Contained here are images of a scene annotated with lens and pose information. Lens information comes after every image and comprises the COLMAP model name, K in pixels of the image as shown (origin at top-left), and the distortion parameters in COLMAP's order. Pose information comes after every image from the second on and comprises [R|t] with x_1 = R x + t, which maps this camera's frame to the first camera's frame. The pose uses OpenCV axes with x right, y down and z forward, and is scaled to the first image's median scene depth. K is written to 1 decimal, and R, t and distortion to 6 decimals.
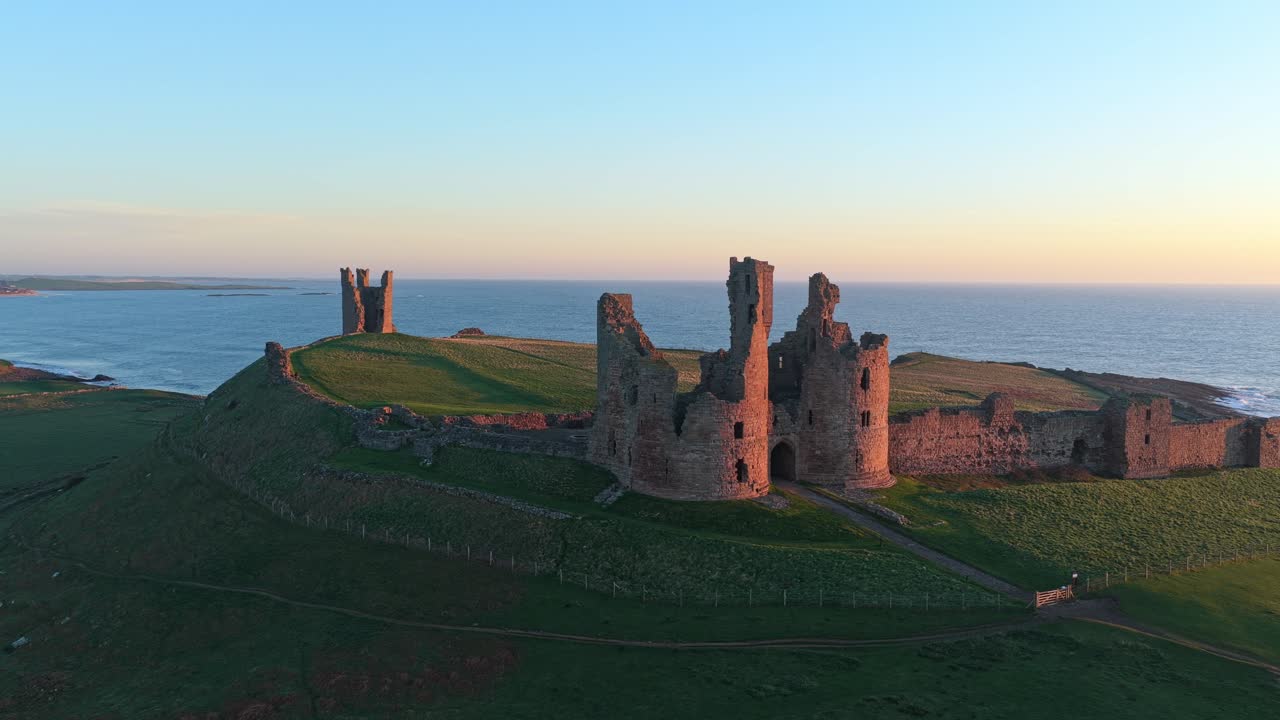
lens RADIAL K [[1082.8, 0, 640.0], [0, 1082.8, 360.0], [0, 0, 1]] dist [-0.010056, 0.034653]
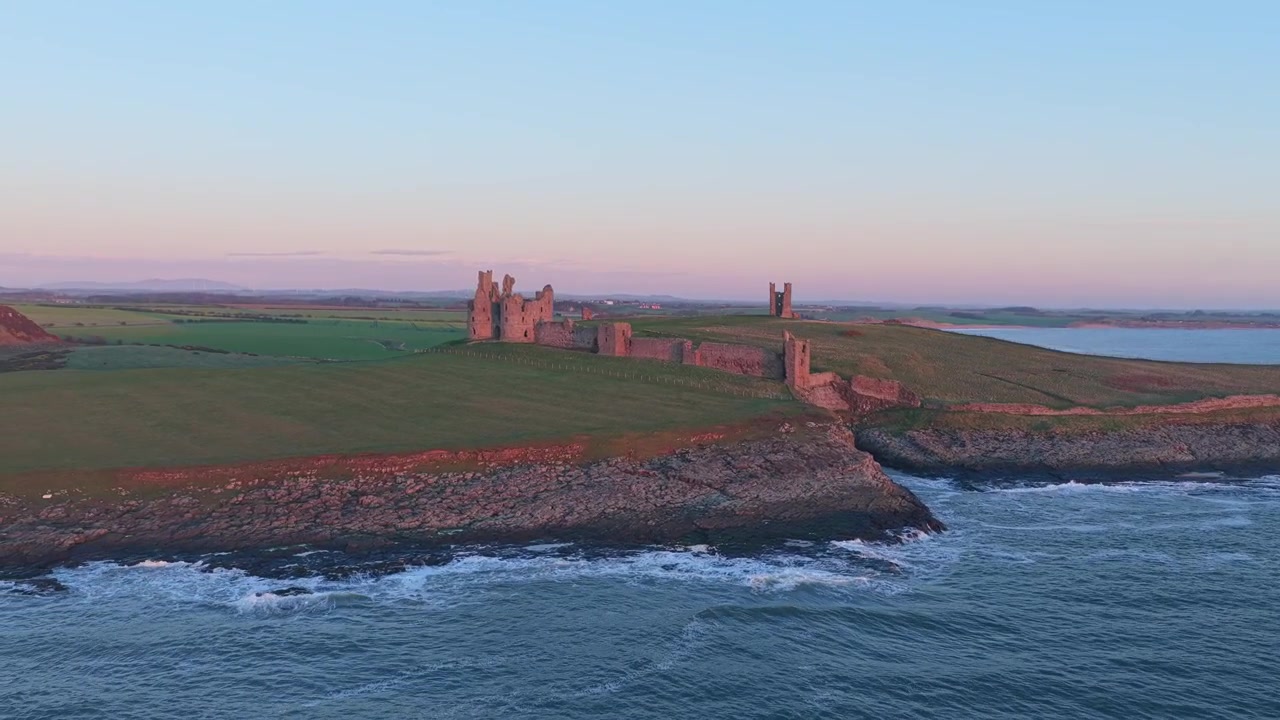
lens RADIAL K [[1082.8, 0, 640.0], [0, 1082.8, 360.0], [0, 0, 1]] dist [-0.010056, 0.034653]
pose [[0.325756, 0.044018, -0.944429, 3.460451], [-0.080999, 0.996542, 0.018509, 0.084707], [0.941978, 0.070469, 0.328195, 0.350281]]
